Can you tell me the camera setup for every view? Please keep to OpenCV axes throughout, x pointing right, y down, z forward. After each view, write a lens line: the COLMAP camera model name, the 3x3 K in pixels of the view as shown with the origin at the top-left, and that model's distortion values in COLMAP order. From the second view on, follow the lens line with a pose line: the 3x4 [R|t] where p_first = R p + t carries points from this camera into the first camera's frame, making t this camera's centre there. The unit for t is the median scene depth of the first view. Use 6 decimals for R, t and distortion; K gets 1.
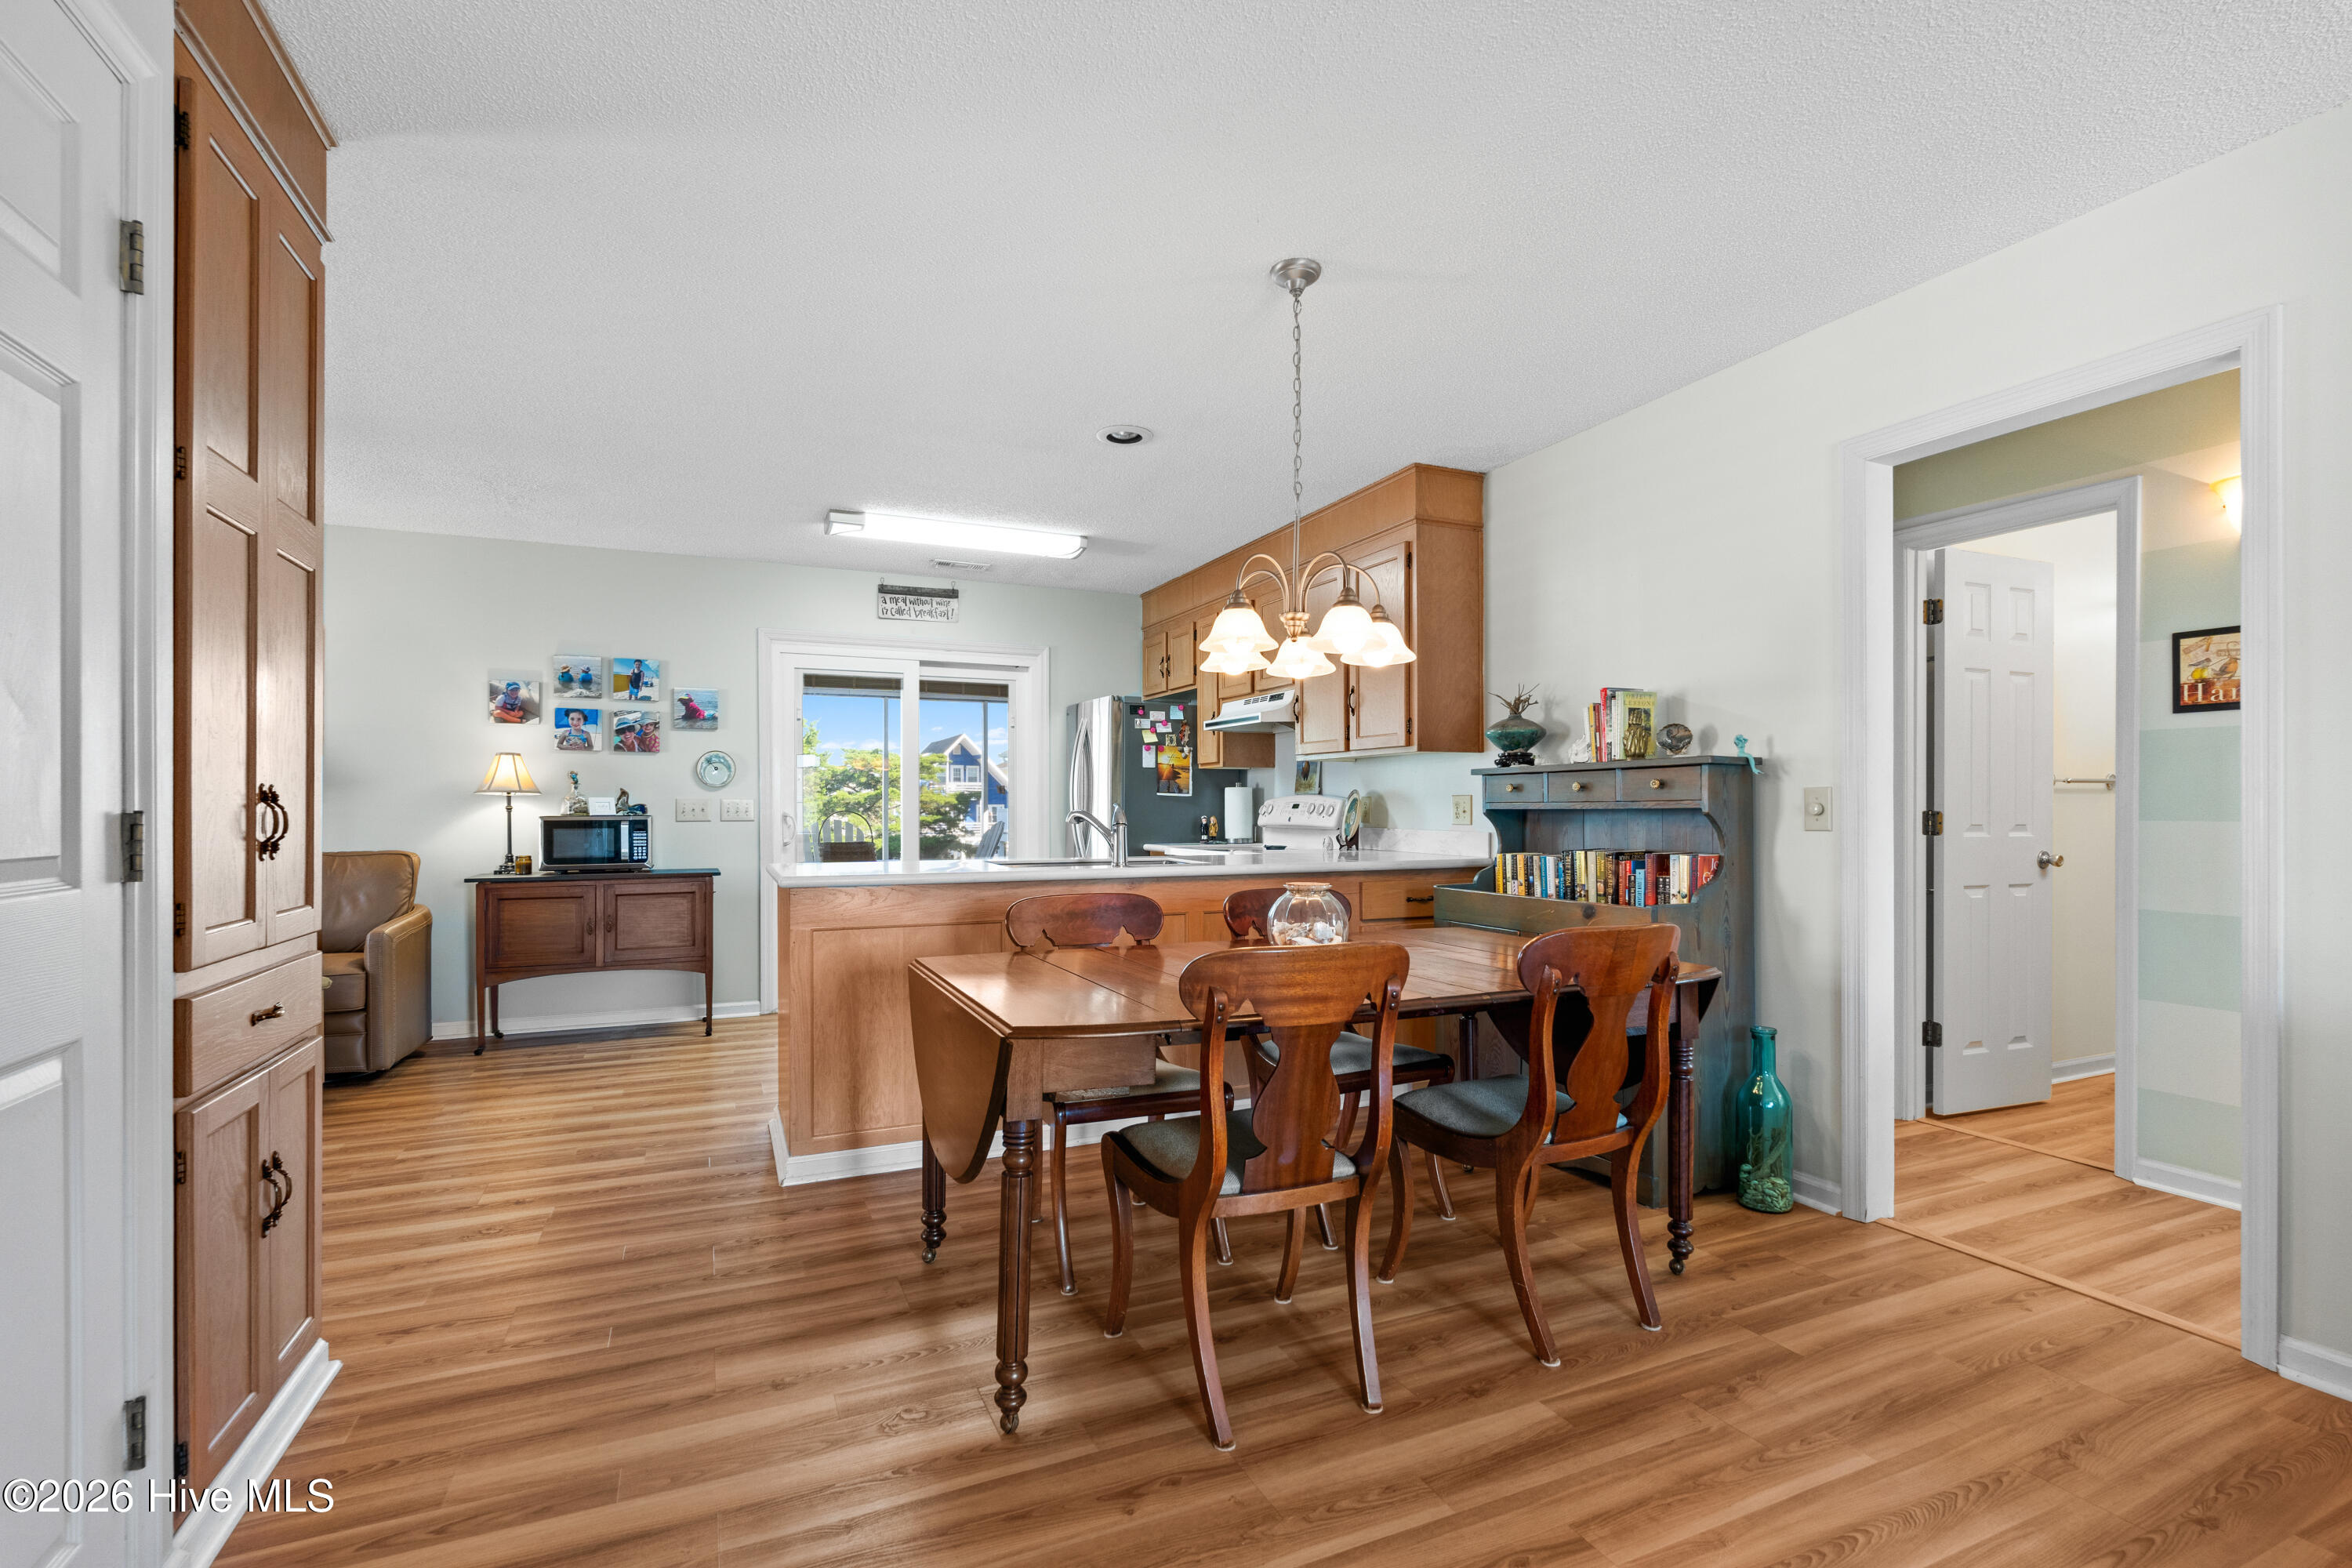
lens RADIAL K [[1063.0, 0, 1170.8], [0, 1063.0, 811.6], [0, 0, 1]] dist [-0.004771, -0.000111]
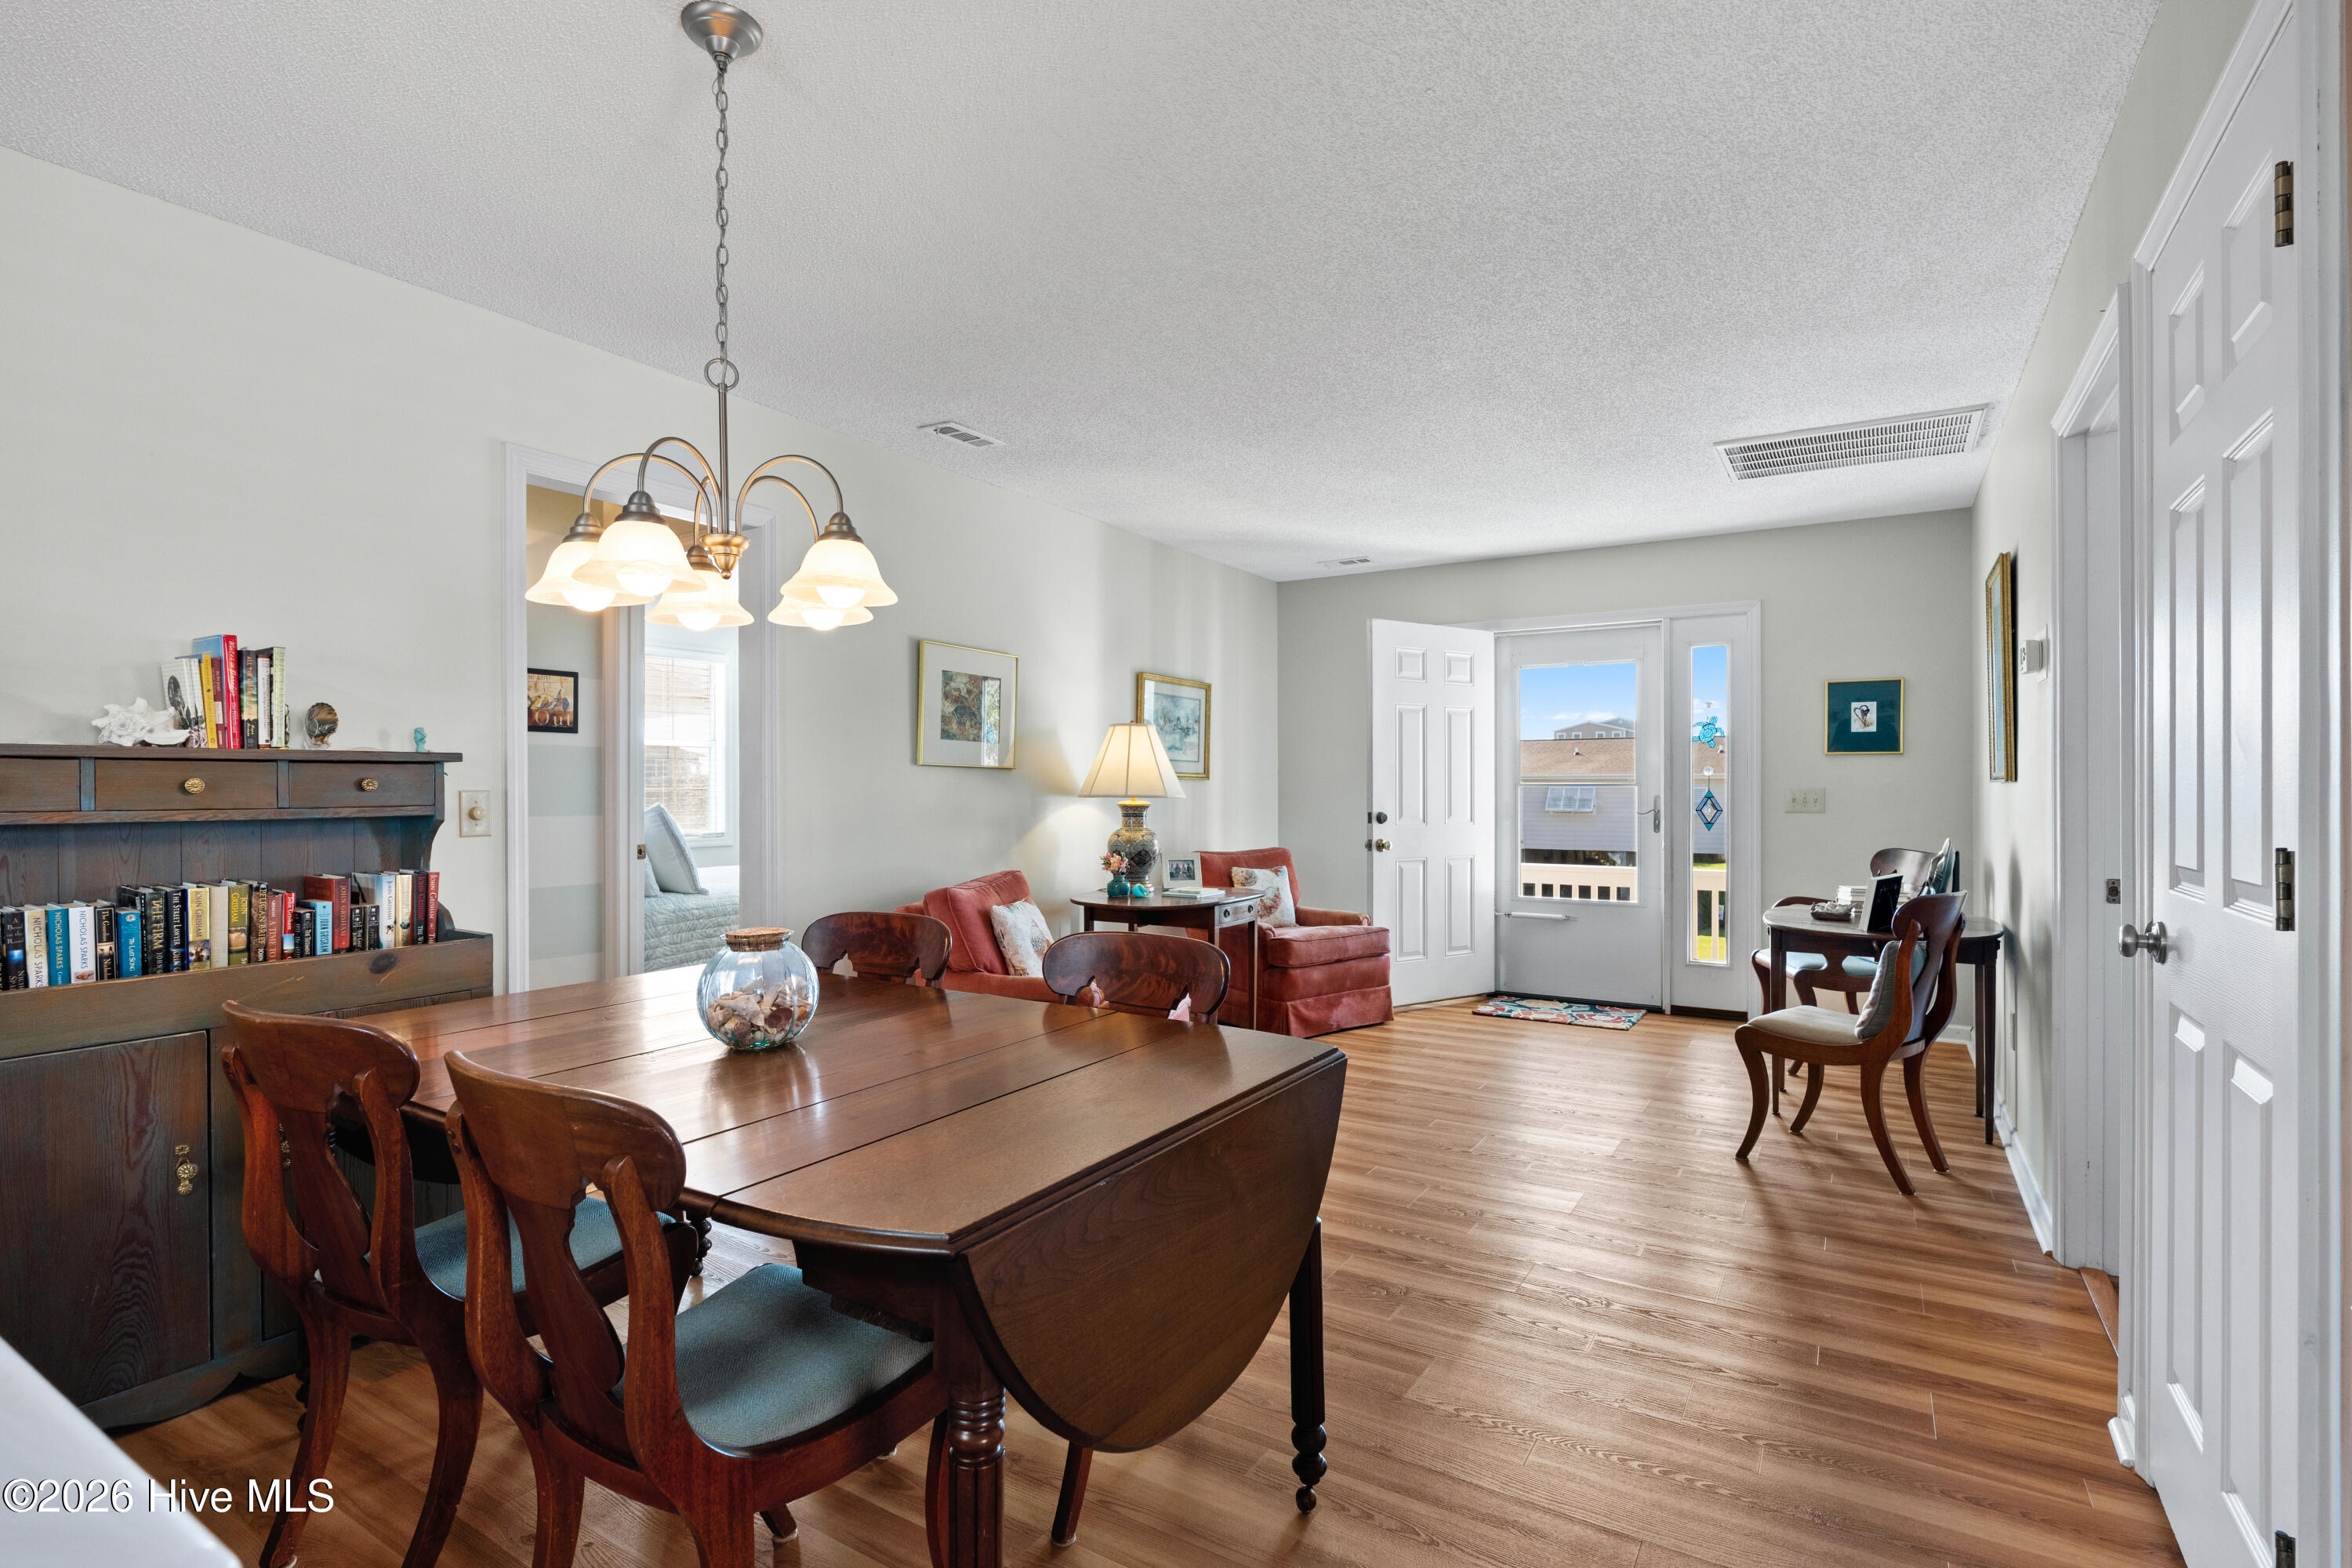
lens RADIAL K [[1108.1, 0, 1180.8], [0, 1108.1, 790.1], [0, 0, 1]] dist [-0.004727, -0.000202]
pose [[-0.565437, -0.000628, 0.824791, -0.331439], [0.002203, 0.999995, 0.002272, -0.014476], [-0.824788, 0.003102, -0.565433, 0.615080]]
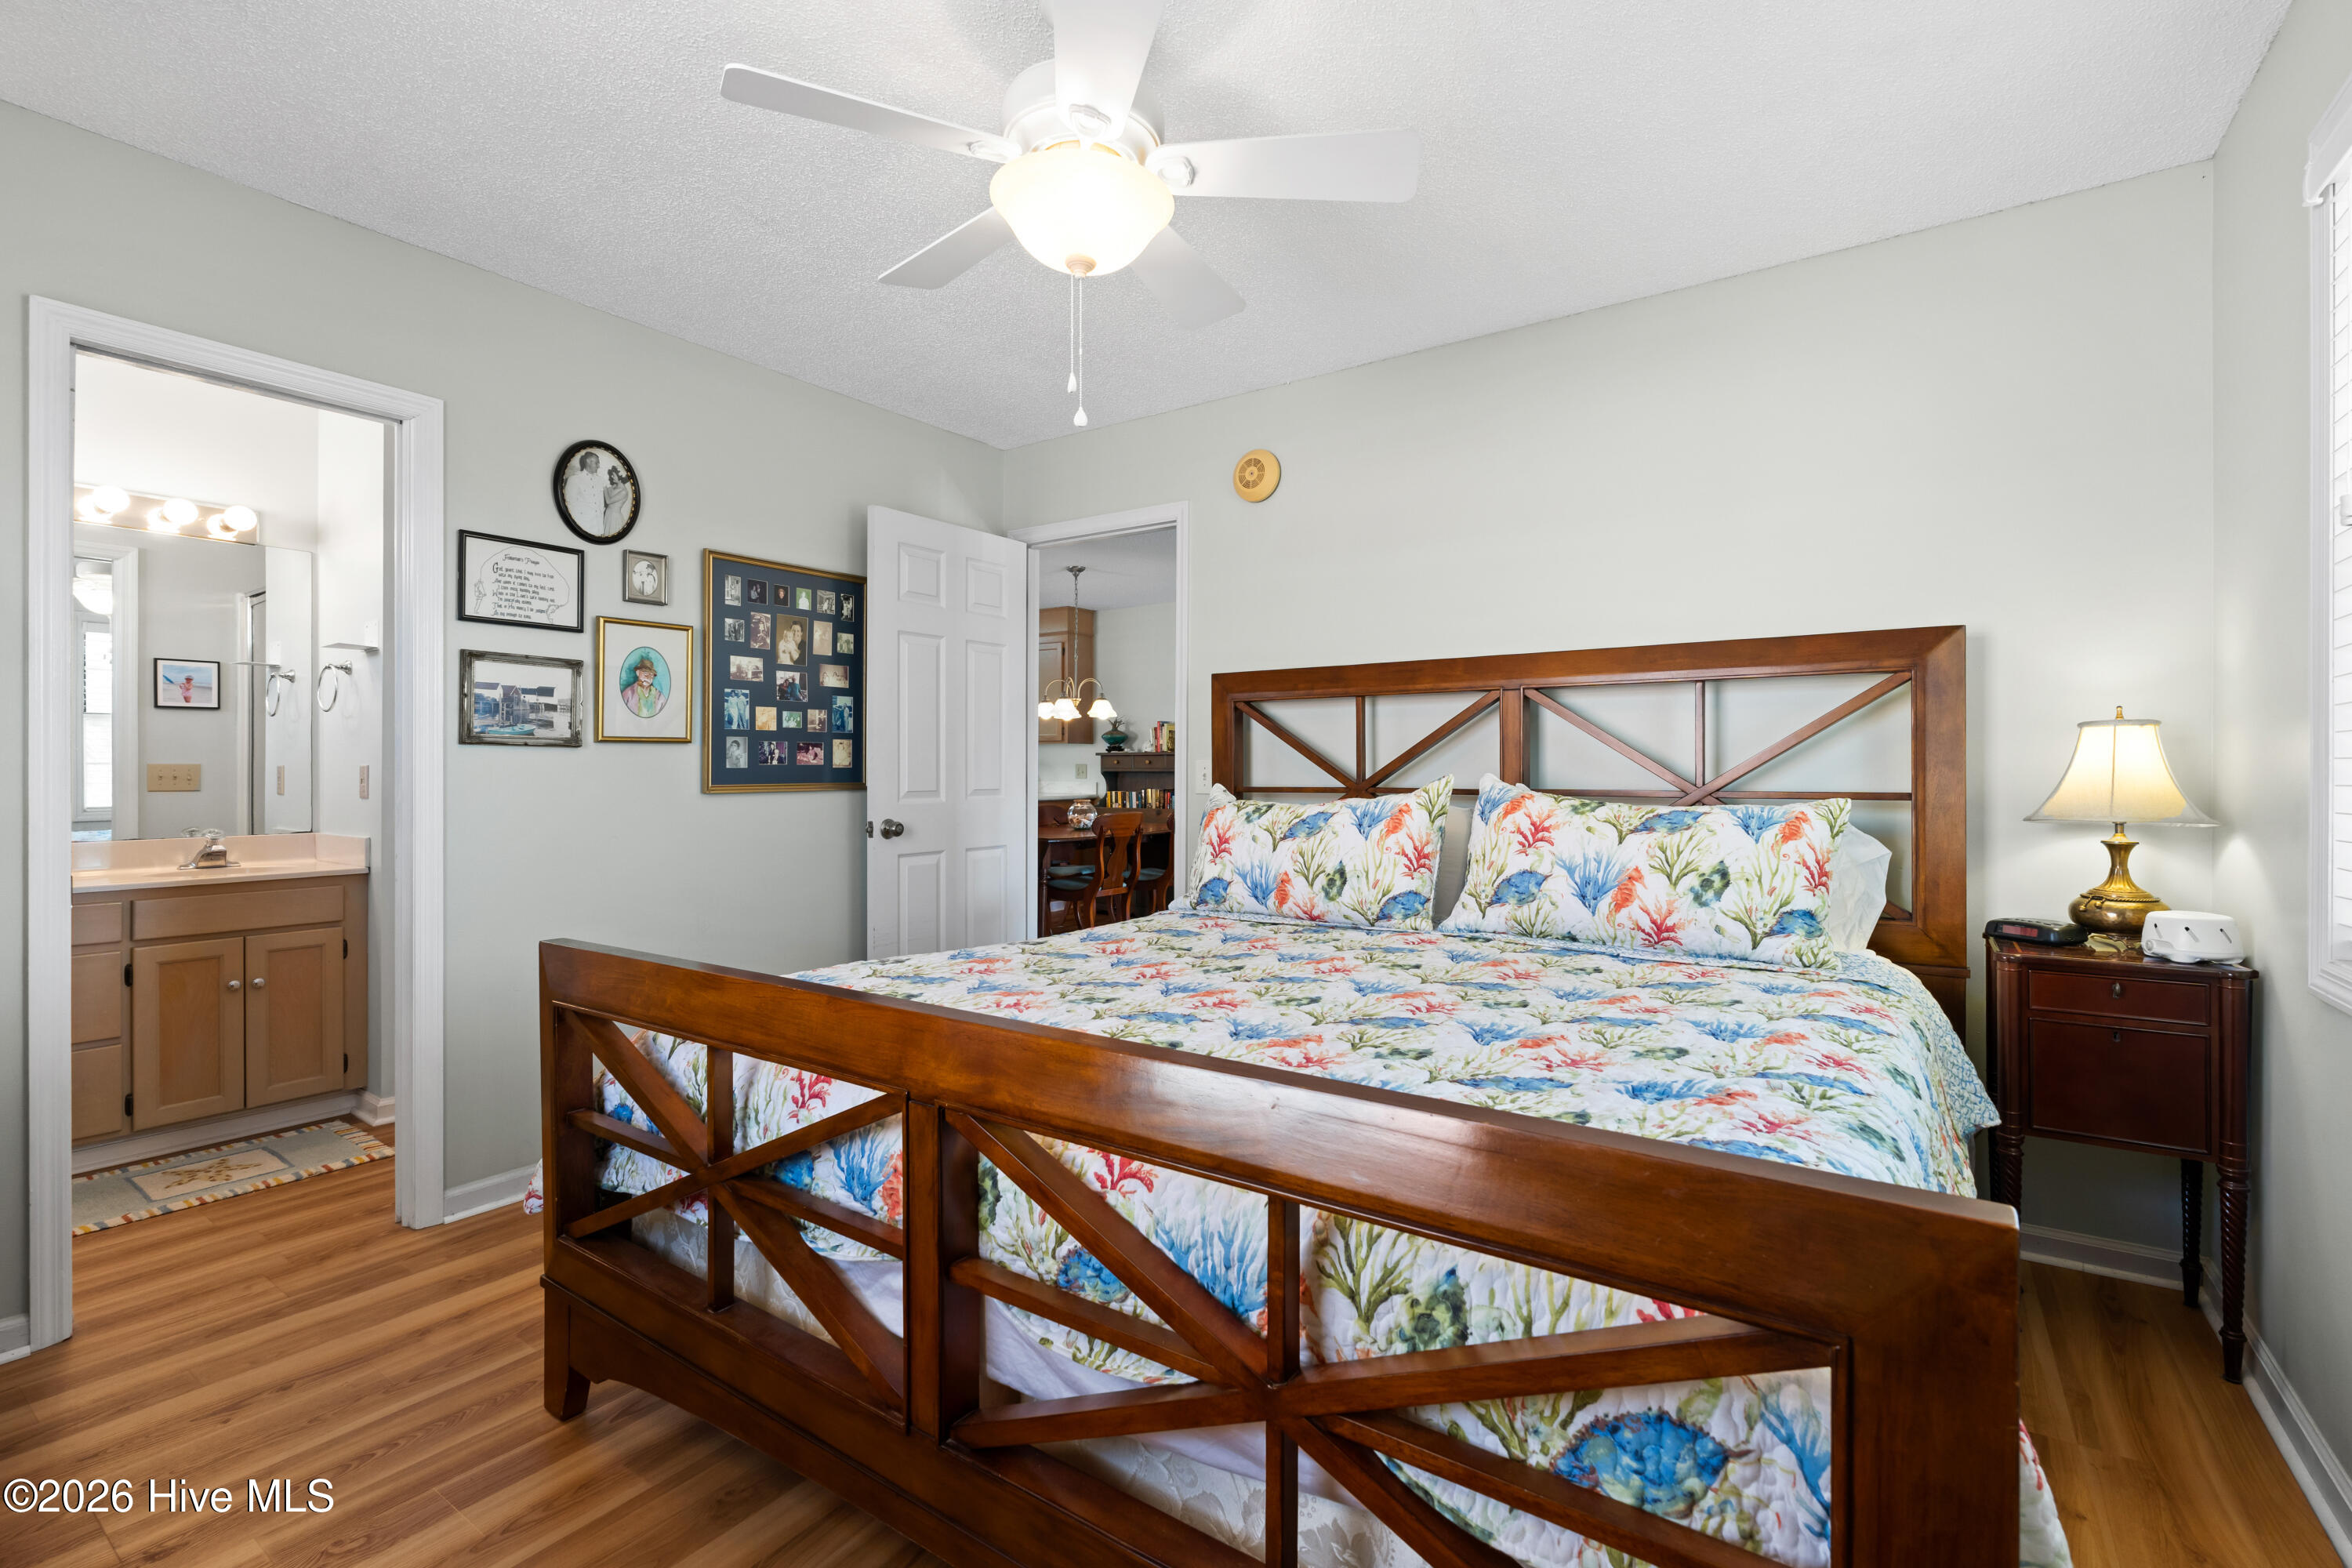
lens RADIAL K [[1043.5, 0, 1176.0], [0, 1043.5, 784.0], [0, 0, 1]] dist [-0.009724, 0.000170]
pose [[0.853696, -0.006247, 0.520735, -0.543472], [-0.000892, 0.999909, 0.013458, -0.003851], [-0.520772, -0.011954, 0.853612, -0.717645]]
